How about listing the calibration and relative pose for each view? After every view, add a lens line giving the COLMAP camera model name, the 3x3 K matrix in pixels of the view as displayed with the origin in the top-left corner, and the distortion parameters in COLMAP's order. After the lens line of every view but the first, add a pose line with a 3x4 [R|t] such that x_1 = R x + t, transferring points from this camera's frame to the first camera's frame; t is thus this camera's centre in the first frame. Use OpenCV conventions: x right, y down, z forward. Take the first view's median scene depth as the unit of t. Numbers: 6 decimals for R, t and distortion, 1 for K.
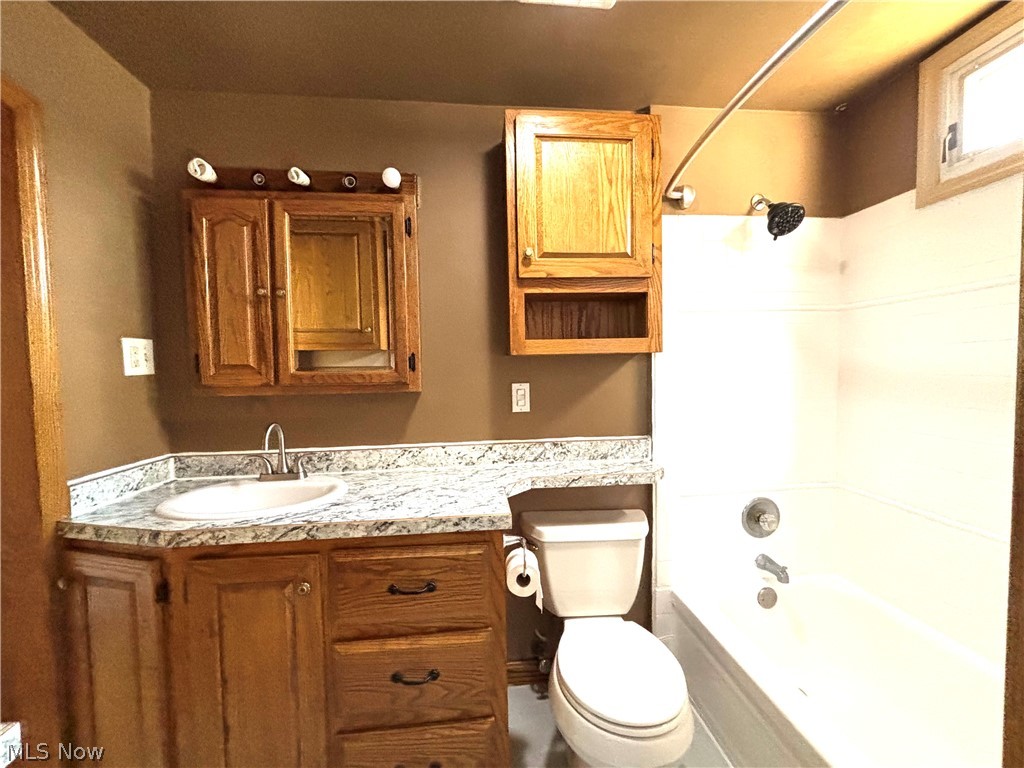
lens RADIAL K [[409.8, 0, 512.0], [0, 409.8, 384.0], [0, 0, 1]] dist [-0.000523, -0.000016]
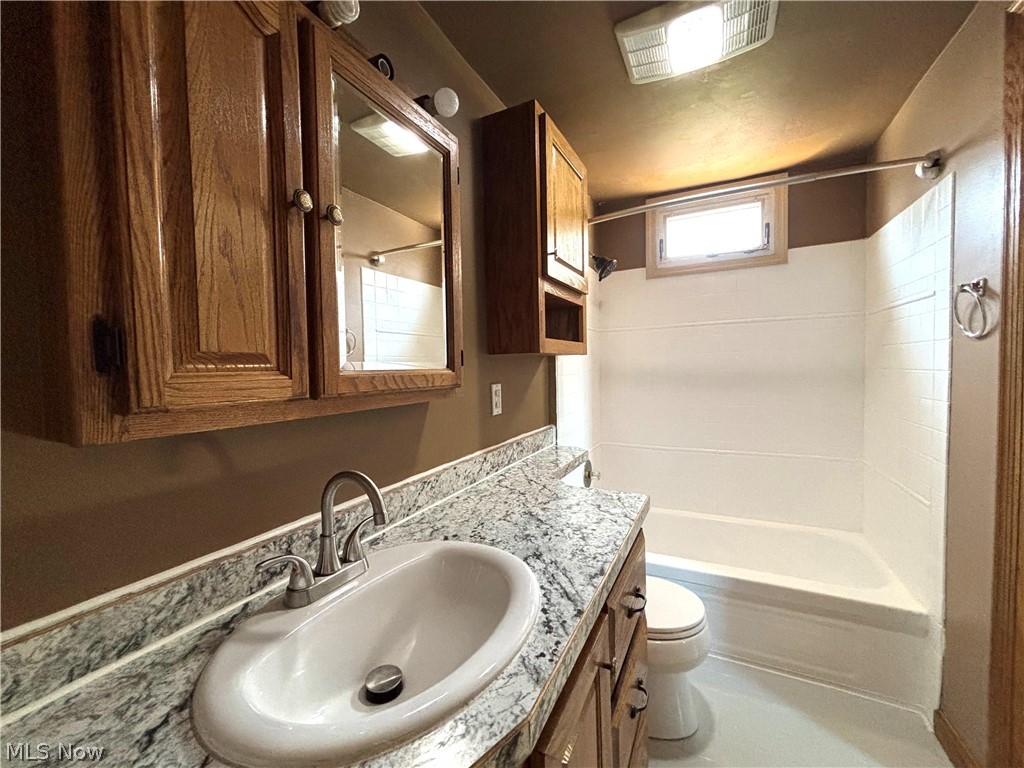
lens RADIAL K [[409.8, 0, 512.0], [0, 409.8, 384.0], [0, 0, 1]] dist [-0.000523, -0.000016]
pose [[0.542091, -0.030031, 0.839783, -0.860876], [0.051755, 0.998657, 0.002304, -0.002022], [-0.838724, 0.042215, 0.542917, 0.537518]]
